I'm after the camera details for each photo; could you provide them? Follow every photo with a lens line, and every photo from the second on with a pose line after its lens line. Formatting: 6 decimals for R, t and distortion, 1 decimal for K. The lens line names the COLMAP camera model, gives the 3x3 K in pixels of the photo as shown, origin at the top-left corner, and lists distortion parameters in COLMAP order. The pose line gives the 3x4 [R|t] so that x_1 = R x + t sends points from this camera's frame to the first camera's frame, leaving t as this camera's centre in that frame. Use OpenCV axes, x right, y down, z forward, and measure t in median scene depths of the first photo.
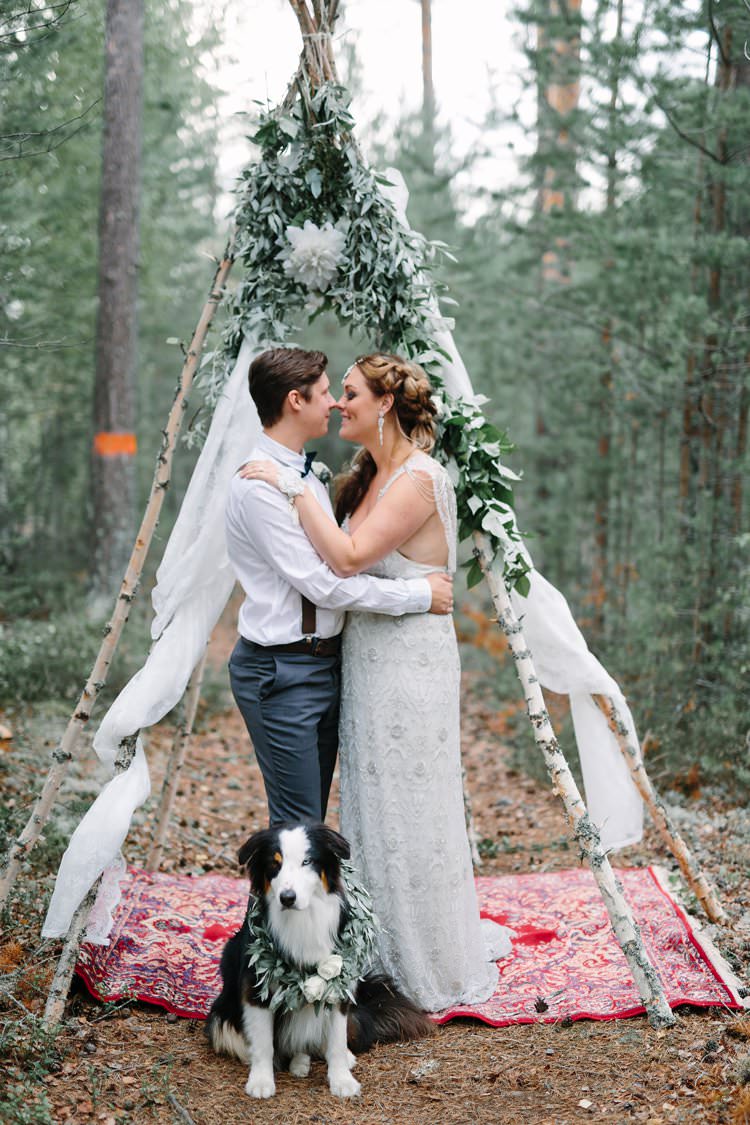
lens RADIAL K [[1615.6, 0, 356.8], [0, 1615.6, 582.5], [0, 0, 1]] dist [0.077857, -0.118015]
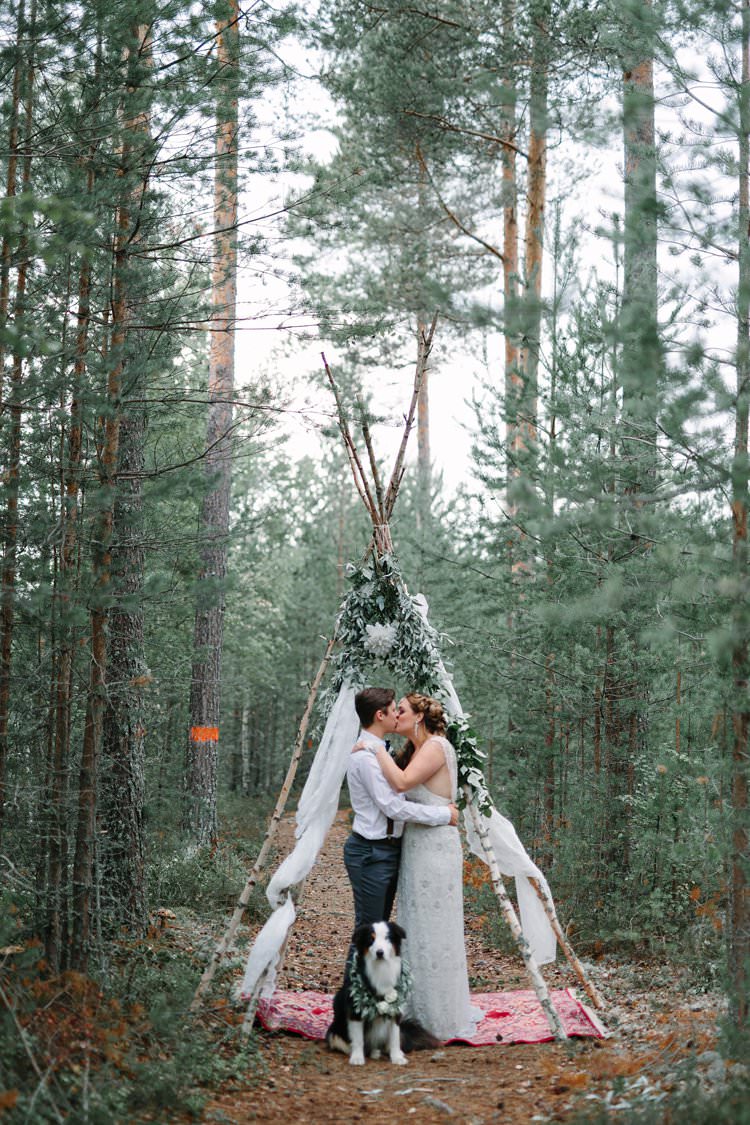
lens RADIAL K [[1615.6, 0, 356.8], [0, 1615.6, 582.5], [0, 0, 1]] dist [0.077857, -0.118015]
pose [[0.999886, 0.012496, 0.008429, -0.071773], [-0.010809, 0.984180, -0.176843, 0.072587], [-0.010506, 0.176731, 0.984203, -0.915597]]
